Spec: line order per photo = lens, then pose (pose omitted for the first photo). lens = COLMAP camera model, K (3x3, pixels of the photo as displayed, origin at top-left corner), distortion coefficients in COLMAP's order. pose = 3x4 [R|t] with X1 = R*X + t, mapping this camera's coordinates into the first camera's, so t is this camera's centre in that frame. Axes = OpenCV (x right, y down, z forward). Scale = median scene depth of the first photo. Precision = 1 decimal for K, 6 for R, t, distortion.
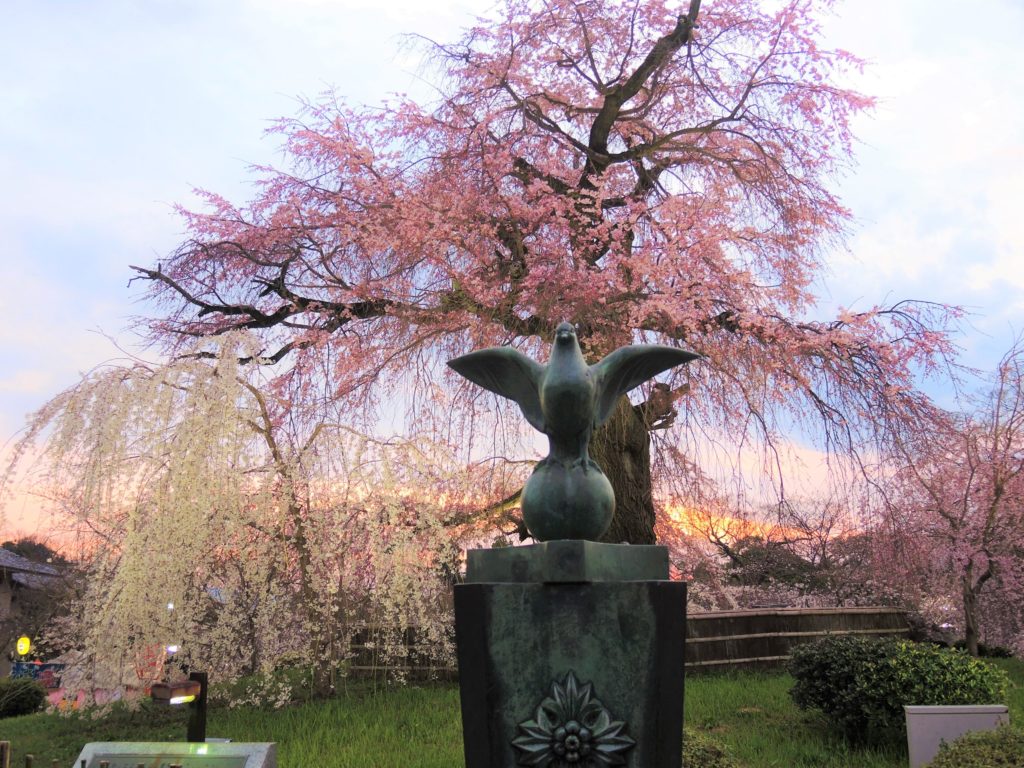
lens RADIAL K [[990.1, 0, 510.8], [0, 990.1, 382.9], [0, 0, 1]] dist [0.017995, 0.000000]
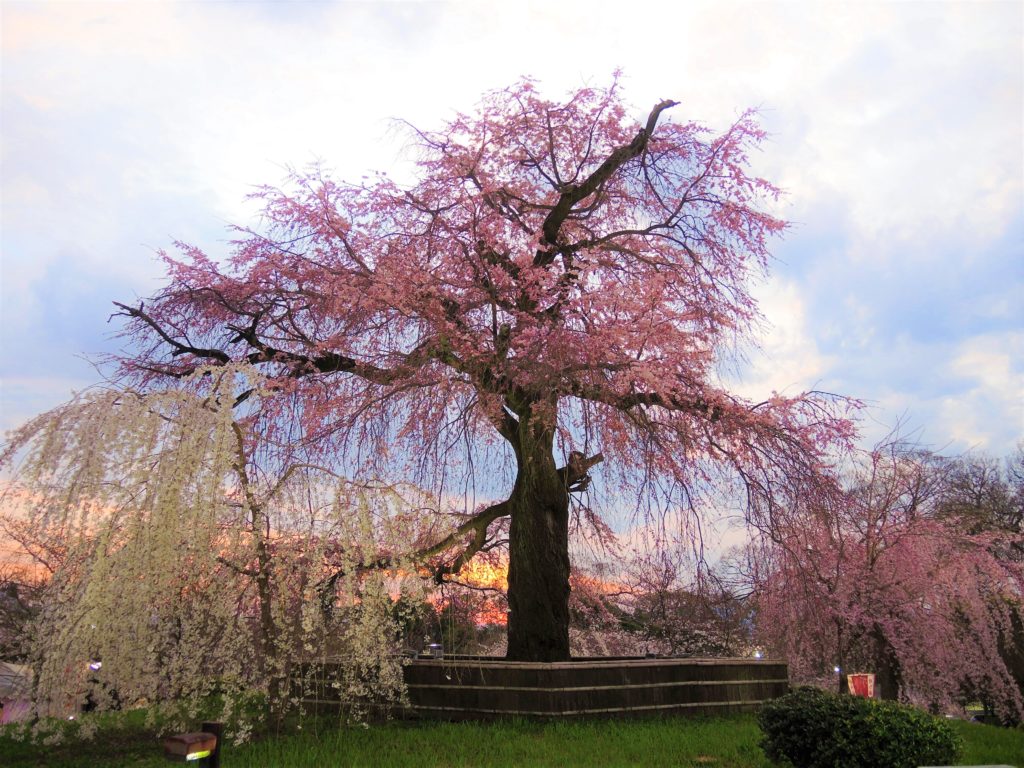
lens RADIAL K [[828.2, 0, 516.4], [0, 828.2, 386.7], [0, 0, 1]] dist [-0.030630, -0.037041]
pose [[0.988013, 0.078957, 0.132647, -0.065931], [-0.068251, 0.994175, -0.083409, 0.013727], [-0.138460, 0.073356, 0.987647, 0.086287]]
